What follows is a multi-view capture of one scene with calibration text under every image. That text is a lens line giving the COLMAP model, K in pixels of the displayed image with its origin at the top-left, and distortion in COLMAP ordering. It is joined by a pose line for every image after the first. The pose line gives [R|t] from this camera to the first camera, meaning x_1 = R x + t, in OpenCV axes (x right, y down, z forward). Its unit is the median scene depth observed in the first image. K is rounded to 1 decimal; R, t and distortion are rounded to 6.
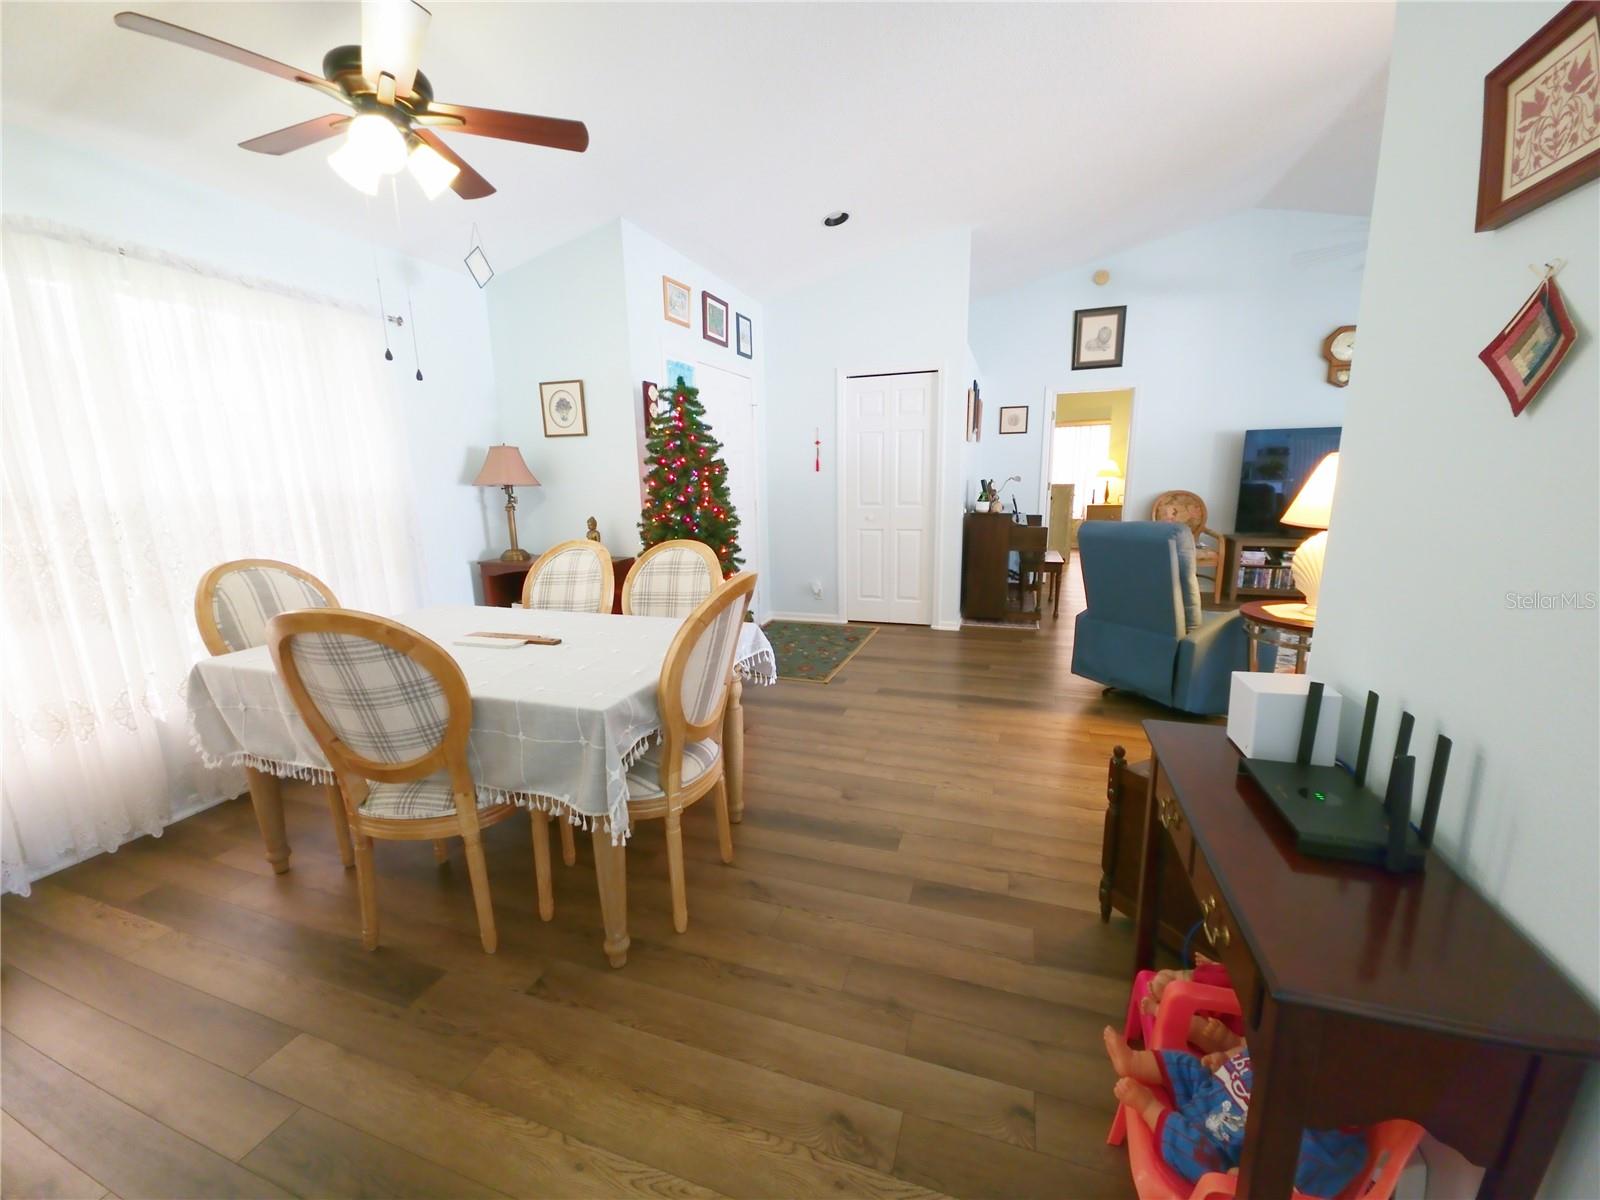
lens RADIAL K [[630.1, 0, 802.6], [0, 630.1, 599.8], [0, 0, 1]] dist [-0.000218, -0.000494]
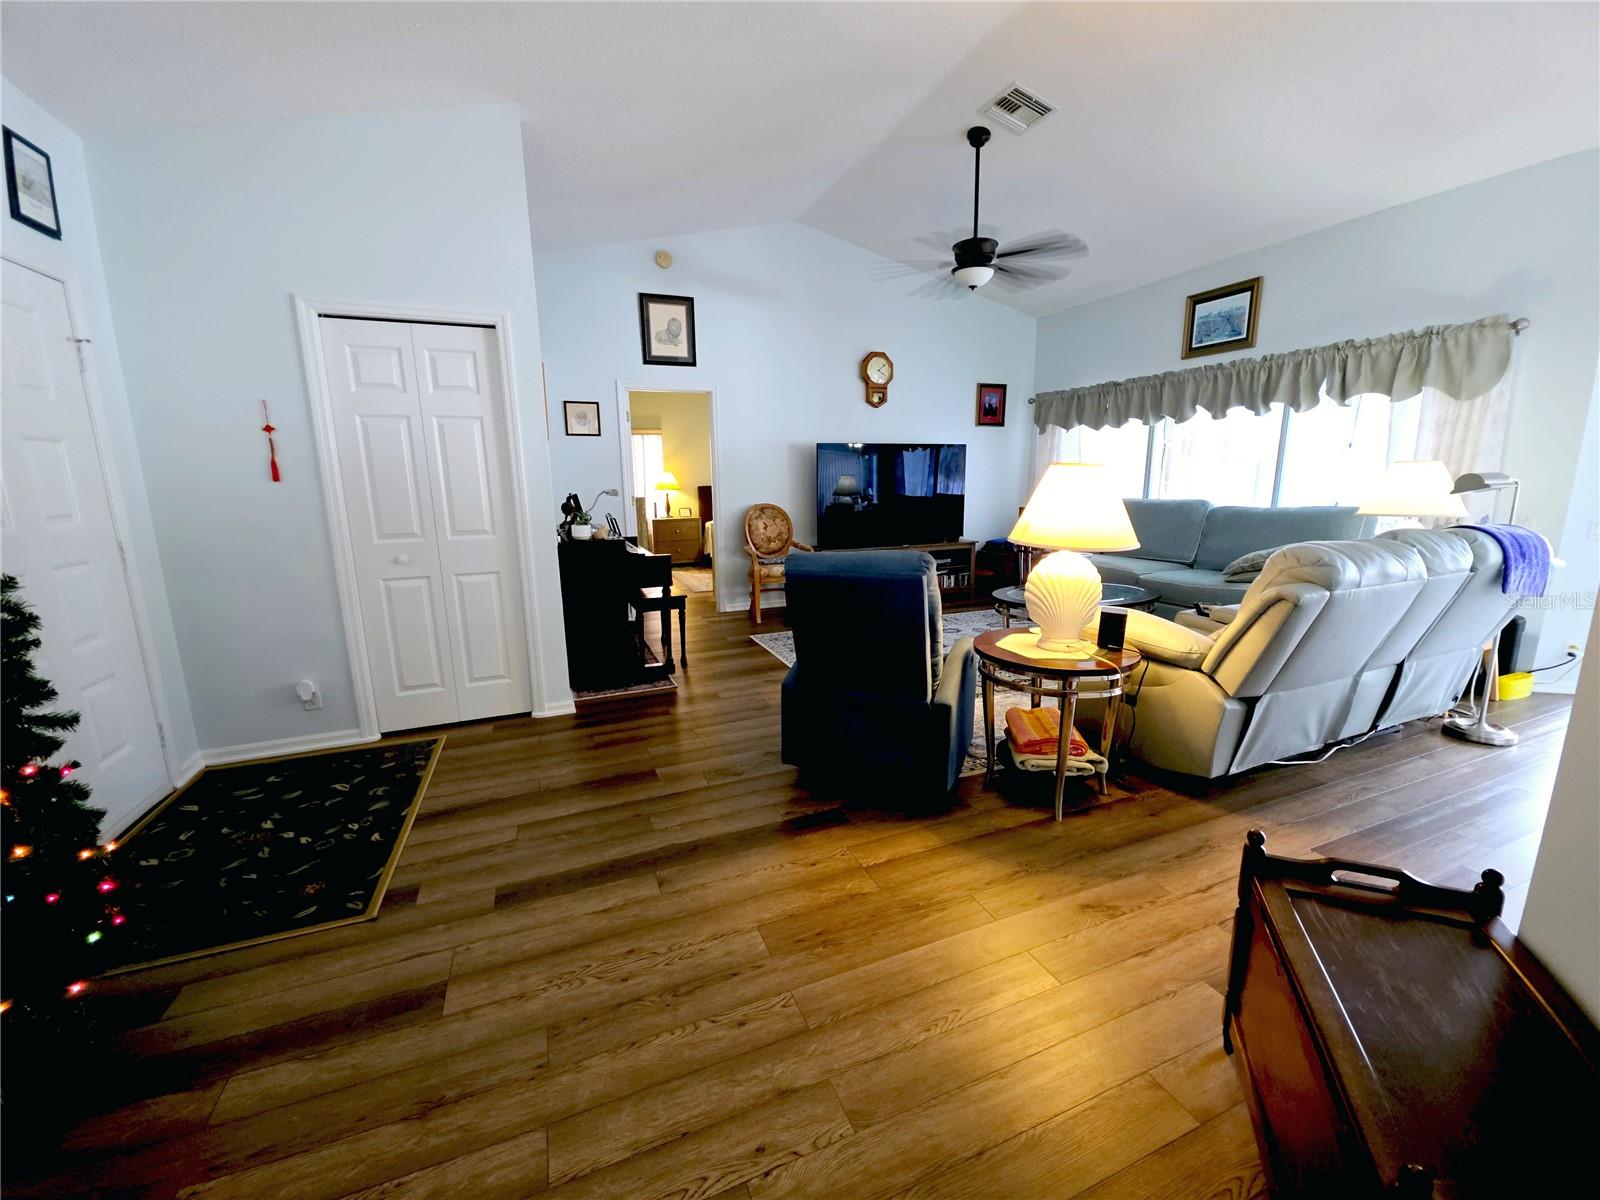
lens RADIAL K [[630.1, 0, 793.6], [0, 630.1, 598.9], [0, 0, 1]] dist [-0.000218, -0.000494]
pose [[0.755096, -0.114502, 0.645538, -0.002686], [0.126997, 0.991527, 0.027322, -0.059200], [-0.643197, 0.061350, 0.763239, 0.292935]]
